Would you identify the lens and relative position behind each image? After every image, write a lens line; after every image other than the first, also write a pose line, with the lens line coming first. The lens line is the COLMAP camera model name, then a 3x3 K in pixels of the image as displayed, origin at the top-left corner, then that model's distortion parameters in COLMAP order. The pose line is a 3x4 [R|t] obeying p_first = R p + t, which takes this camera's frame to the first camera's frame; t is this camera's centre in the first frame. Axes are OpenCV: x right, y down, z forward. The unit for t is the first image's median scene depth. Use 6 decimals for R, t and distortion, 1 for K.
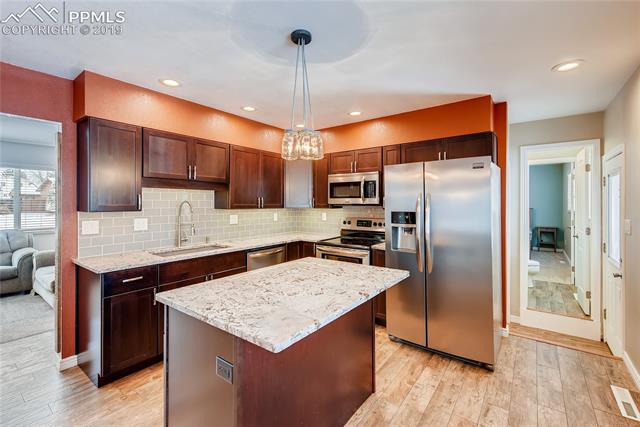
lens RADIAL K [[284.9, 0, 322.0], [0, 284.9, 202.9], [0, 0, 1]] dist [0.002482, 0.000031]
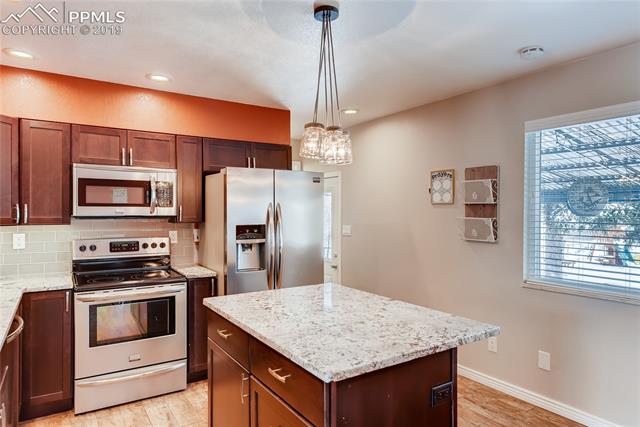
lens RADIAL K [[400.1, 0, 320.1], [0, 400.1, 213.3], [0, 0, 1]] dist [-0.001474, -0.000003]
pose [[0.332021, 0.000114, 0.943272, -0.646863], [-0.003287, 0.999994, 0.001036, -0.004380], [-0.943266, -0.003445, 0.332019, 0.355340]]
